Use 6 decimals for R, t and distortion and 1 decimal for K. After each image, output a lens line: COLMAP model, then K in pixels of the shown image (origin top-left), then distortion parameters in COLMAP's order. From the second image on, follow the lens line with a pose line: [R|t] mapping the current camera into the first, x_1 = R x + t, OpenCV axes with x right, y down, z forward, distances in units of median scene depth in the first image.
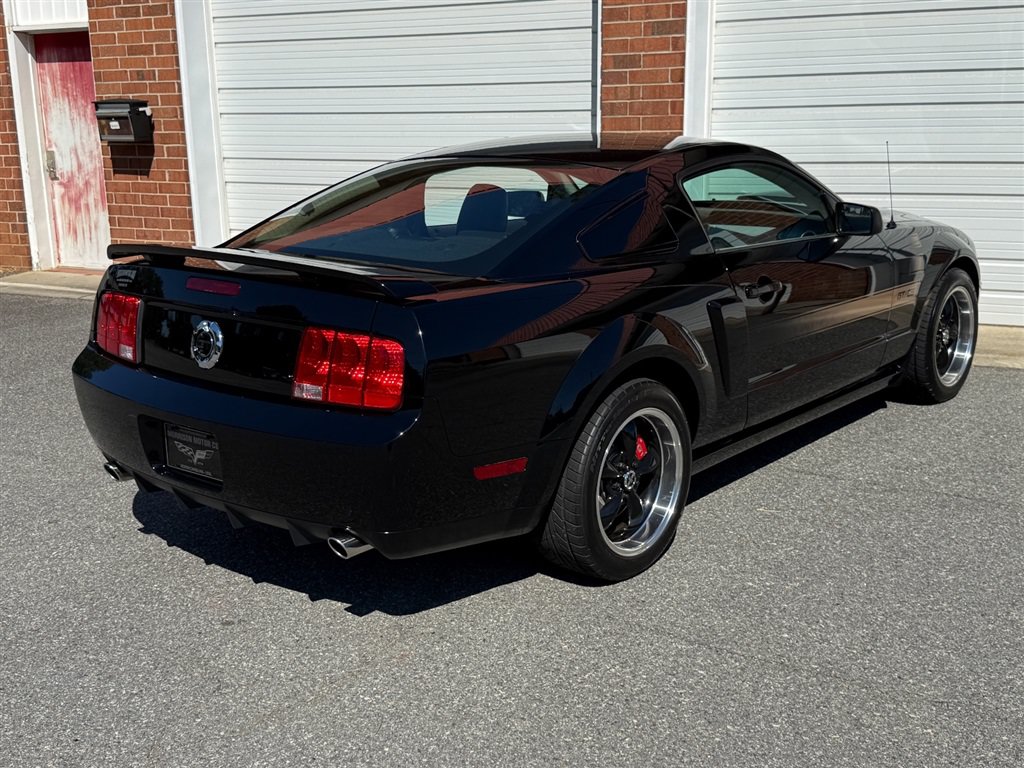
lens RADIAL K [[1156.1, 0, 512.0], [0, 1156.1, 384.0], [0, 0, 1]] dist [0.172062, -0.406676]
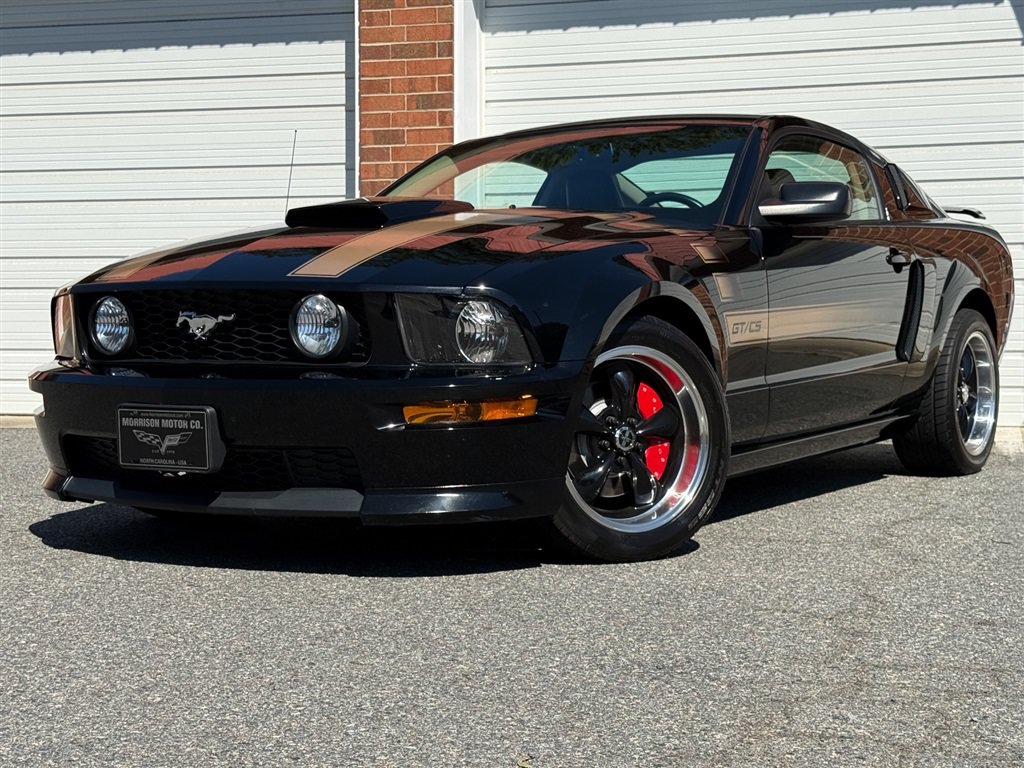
lens RADIAL K [[1669.6, 0, 512.0], [0, 1669.6, 384.0], [0, 0, 1]] dist [0.162207, -0.138773]
pose [[0.982335, 0.011590, 0.186769, -0.037336], [0.027713, 0.978064, -0.206454, 0.141476], [-0.185065, 0.207983, 0.960465, -0.165904]]
